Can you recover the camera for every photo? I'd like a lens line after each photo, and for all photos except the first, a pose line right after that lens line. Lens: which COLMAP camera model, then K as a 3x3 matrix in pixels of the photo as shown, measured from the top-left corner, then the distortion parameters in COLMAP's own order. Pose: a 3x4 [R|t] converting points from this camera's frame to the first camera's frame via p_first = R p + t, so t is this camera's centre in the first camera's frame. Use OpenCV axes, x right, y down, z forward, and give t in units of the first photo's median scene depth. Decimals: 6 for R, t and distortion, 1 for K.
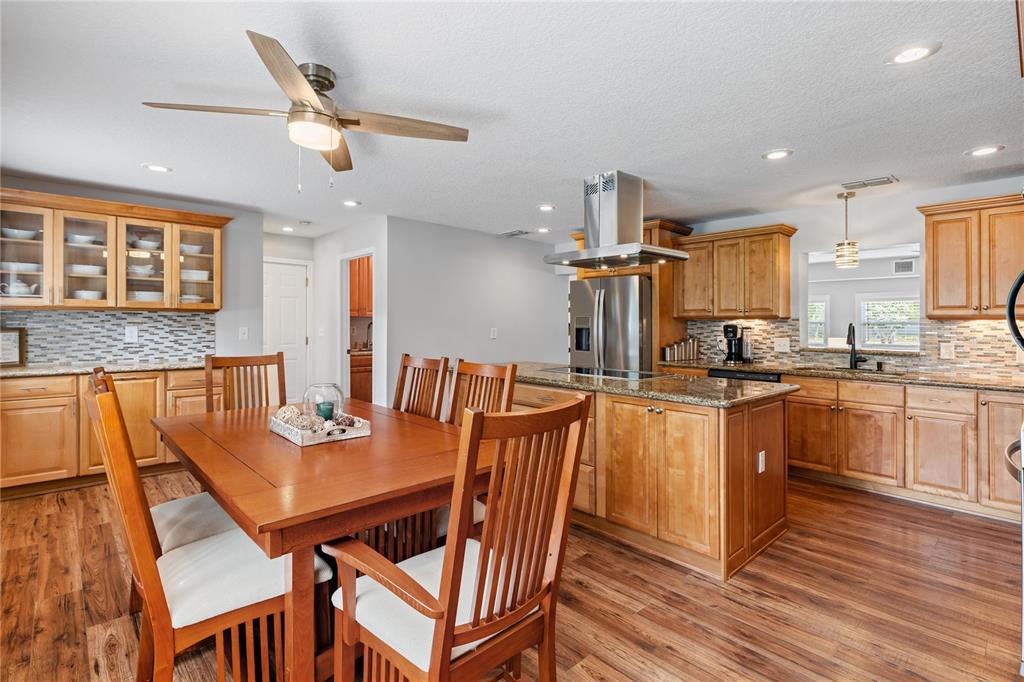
lens RADIAL K [[483.3, 0, 509.9], [0, 483.3, 323.2], [0, 0, 1]] dist [-0.003872, -0.000490]
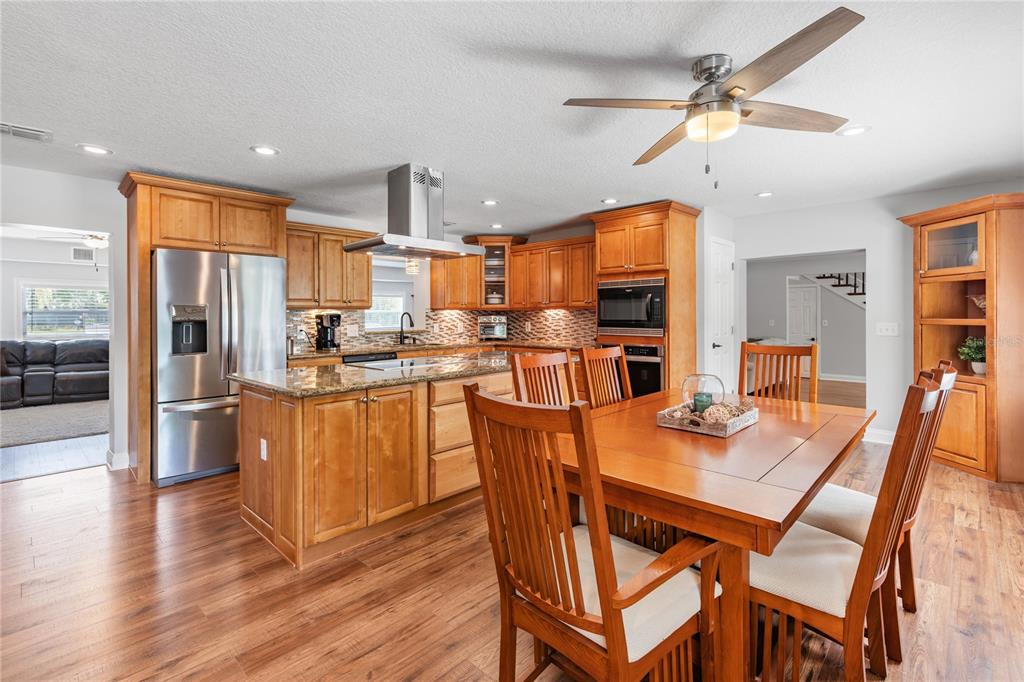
lens RADIAL K [[470.1, 0, 513.6], [0, 470.1, 311.0], [0, 0, 1]] dist [0.000846, 0.000093]
pose [[-0.060504, -0.000414, 0.998168, -0.763064], [0.004410, 0.999990, 0.000683, -0.003757], [-0.998158, 0.004443, -0.060501, 0.823197]]
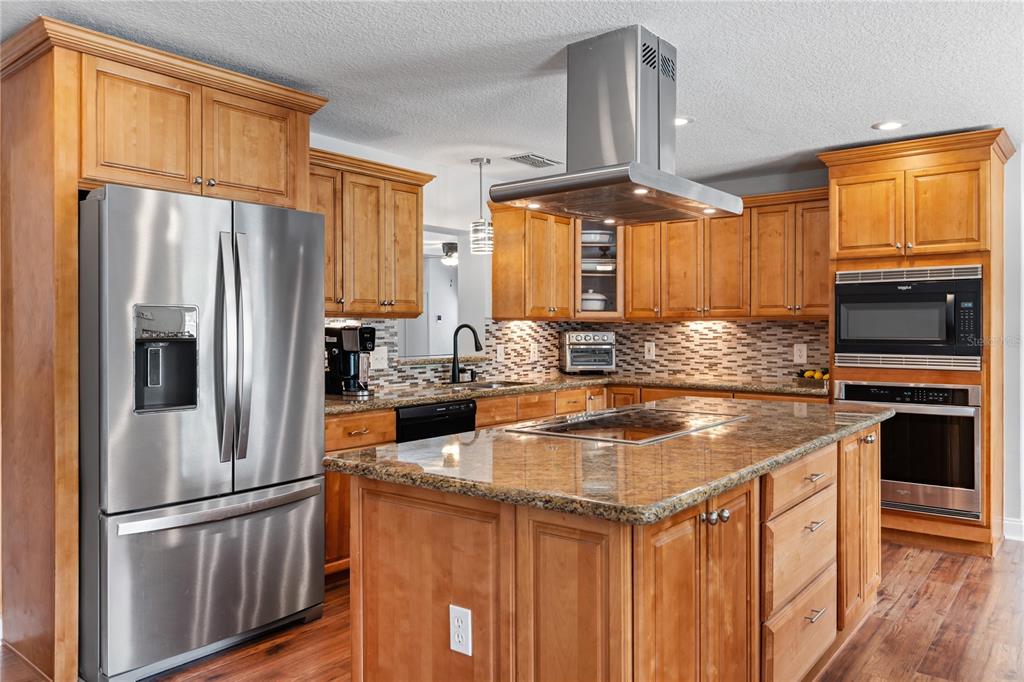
lens RADIAL K [[739.6, 0, 512.5], [0, 739.6, 329.0], [0, 0, 1]] dist [-0.003454, 0.001048]
pose [[-0.154516, -0.008549, 0.987953, -0.529038], [-0.001358, 0.999963, 0.008440, -0.002799], [-0.987989, -0.000038, -0.154522, 1.195367]]
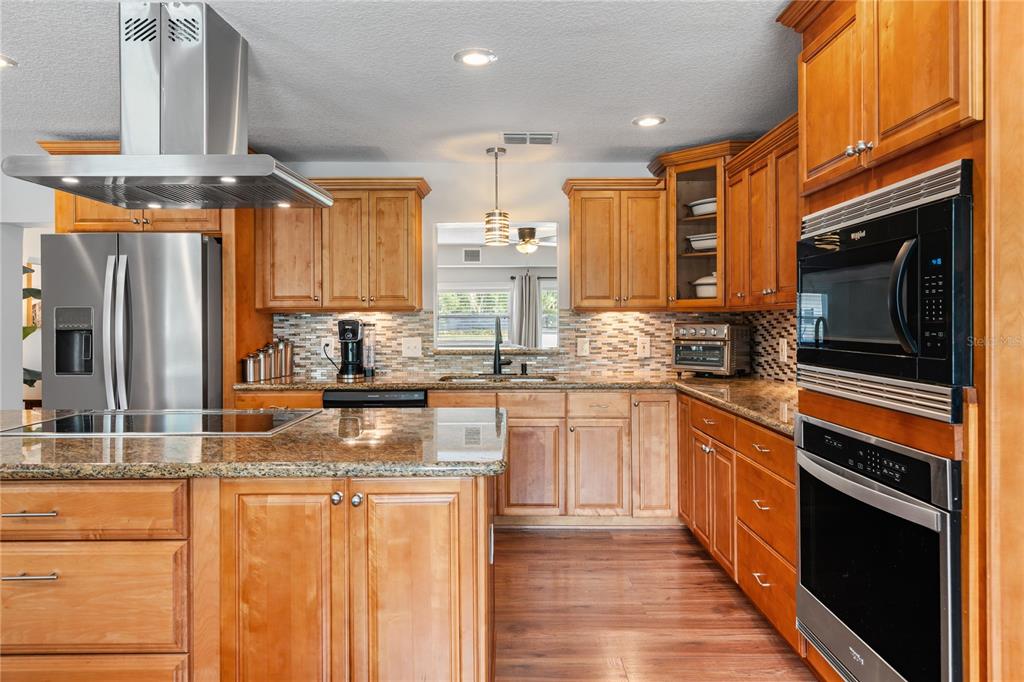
lens RADIAL K [[626.0, 0, 513.9], [0, 626.0, 317.3], [0, 0, 1]] dist [0.001147, 0.000488]
pose [[0.677516, -0.004865, 0.735492, -0.026716], [0.007899, 0.999969, -0.000662, 0.002123], [-0.735465, 0.006258, 0.677534, 0.310438]]
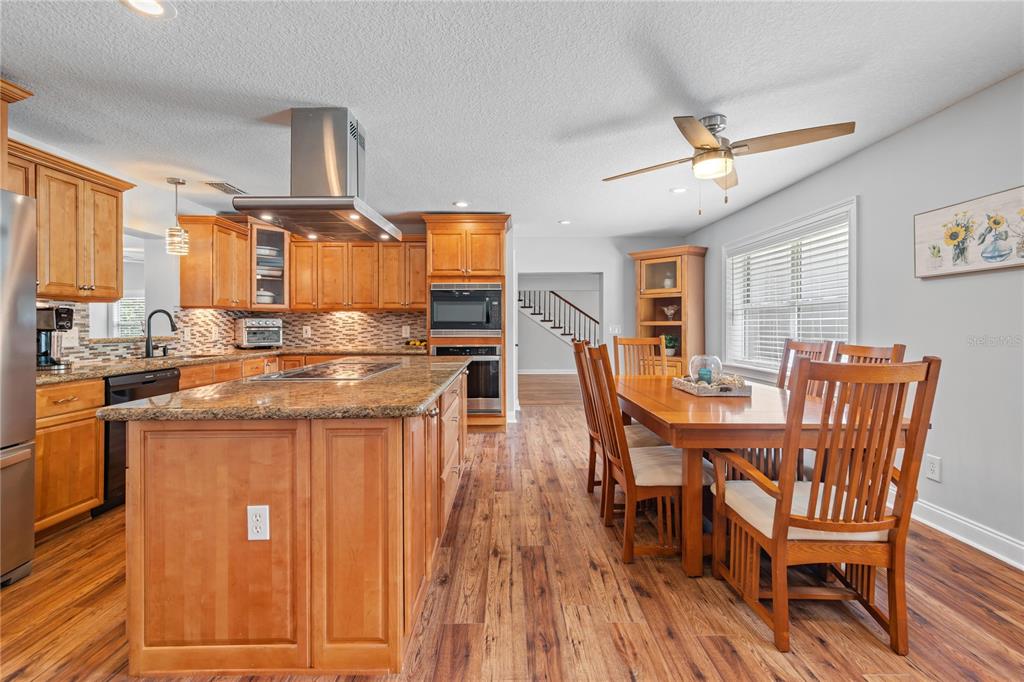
lens RADIAL K [[461.0, 0, 513.1], [0, 461.0, 323.1], [0, 0, 1]] dist [0.001502, -0.000148]
pose [[-0.740896, -0.004725, 0.671603, -0.479061], [-0.004770, 0.999987, 0.001774, 0.023485], [-0.671603, -0.001889, -0.740909, 1.303814]]
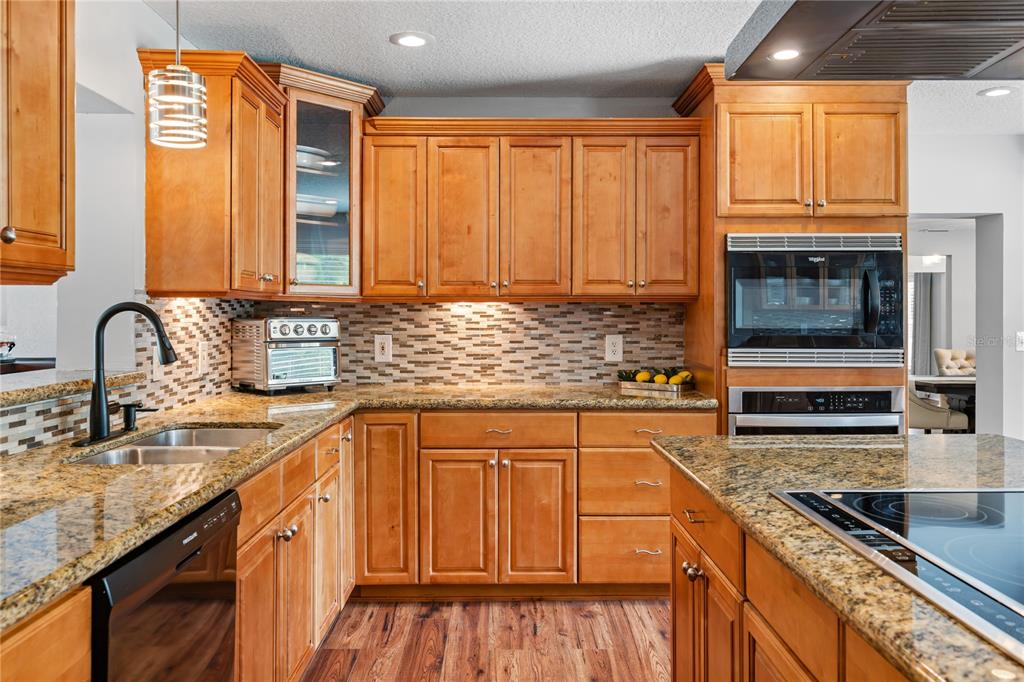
lens RADIAL K [[768.7, 0, 509.8], [0, 768.7, 311.3], [0, 0, 1]] dist [0.000813, 0.000647]
pose [[-0.737303, -0.005832, 0.675537, 0.152011], [-0.006812, 0.999976, 0.001198, 0.003717], [-0.675528, -0.003719, -0.737325, 1.313494]]
